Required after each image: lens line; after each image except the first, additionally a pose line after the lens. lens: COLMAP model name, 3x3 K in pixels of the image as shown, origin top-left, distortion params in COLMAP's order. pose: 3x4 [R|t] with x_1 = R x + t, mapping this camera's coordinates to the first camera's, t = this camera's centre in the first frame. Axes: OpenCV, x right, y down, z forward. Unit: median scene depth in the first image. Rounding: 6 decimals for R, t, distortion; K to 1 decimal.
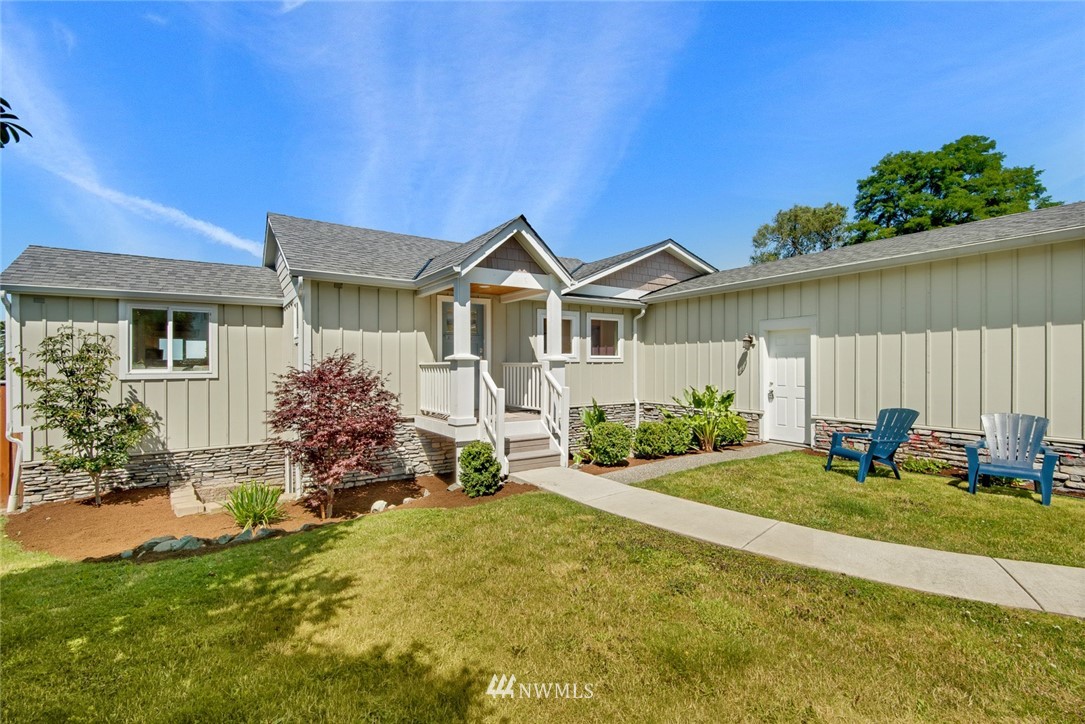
lens RADIAL K [[529.2, 0, 542.5], [0, 529.2, 362.0], [0, 0, 1]] dist [0.001152, -0.000083]
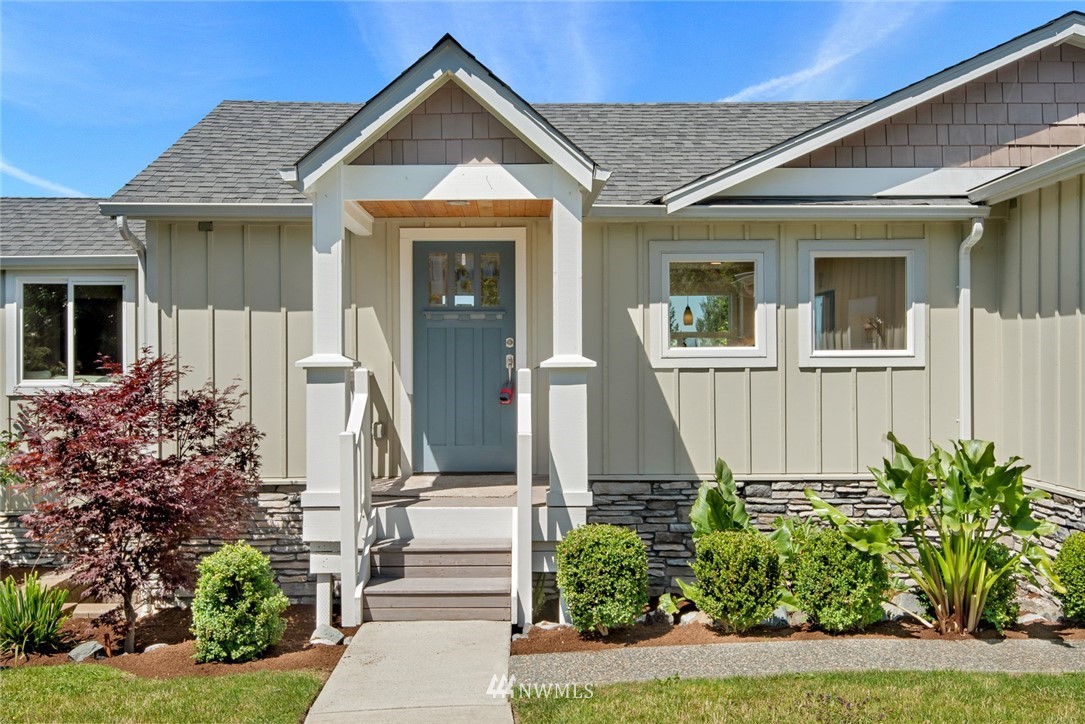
lens RADIAL K [[1113.7, 0, 542.5], [0, 1113.7, 362.0], [0, 0, 1]] dist [-0.008699, -0.004540]
pose [[0.817203, -0.000938, -0.576349, 0.507495], [0.005899, 0.999960, 0.006737, -0.012663], [0.576319, -0.008905, 0.817176, 0.268724]]
